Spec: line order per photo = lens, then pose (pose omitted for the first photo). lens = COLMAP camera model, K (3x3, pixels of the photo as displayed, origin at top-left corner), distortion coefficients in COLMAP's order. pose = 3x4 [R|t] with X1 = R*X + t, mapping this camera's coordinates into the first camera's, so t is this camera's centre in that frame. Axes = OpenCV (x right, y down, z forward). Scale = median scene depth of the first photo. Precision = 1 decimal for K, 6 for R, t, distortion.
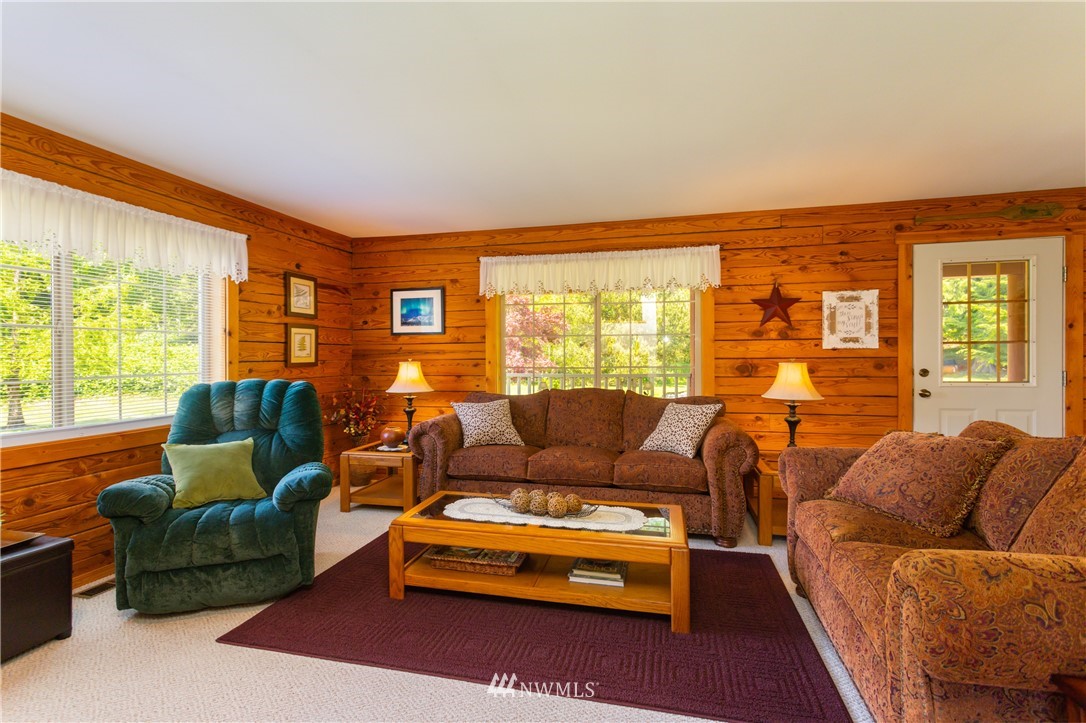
lens RADIAL K [[510.4, 0, 538.0], [0, 510.4, 360.5], [0, 0, 1]] dist [-0.011514, 0.007644]
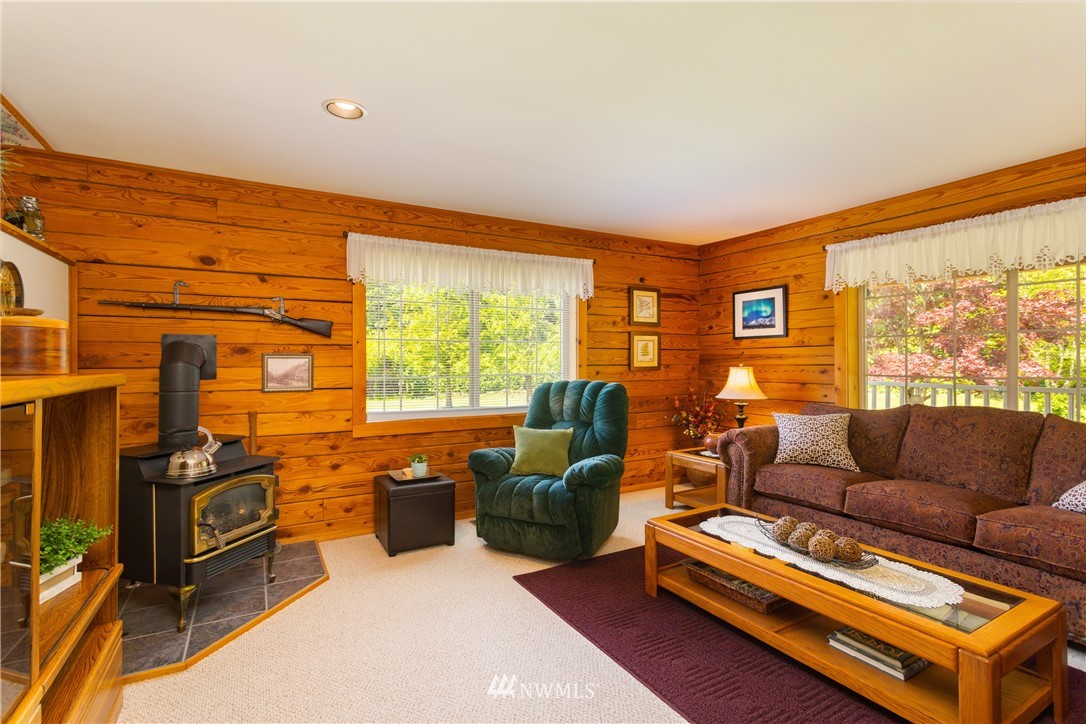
lens RADIAL K [[510.4, 0, 538.0], [0, 510.4, 361.0], [0, 0, 1]] dist [-0.011514, 0.007644]
pose [[0.690377, 0.002728, -0.723444, 0.196019], [-0.008876, 0.999950, -0.004699, -0.000833], [0.723395, 0.009666, 0.690367, 0.072880]]
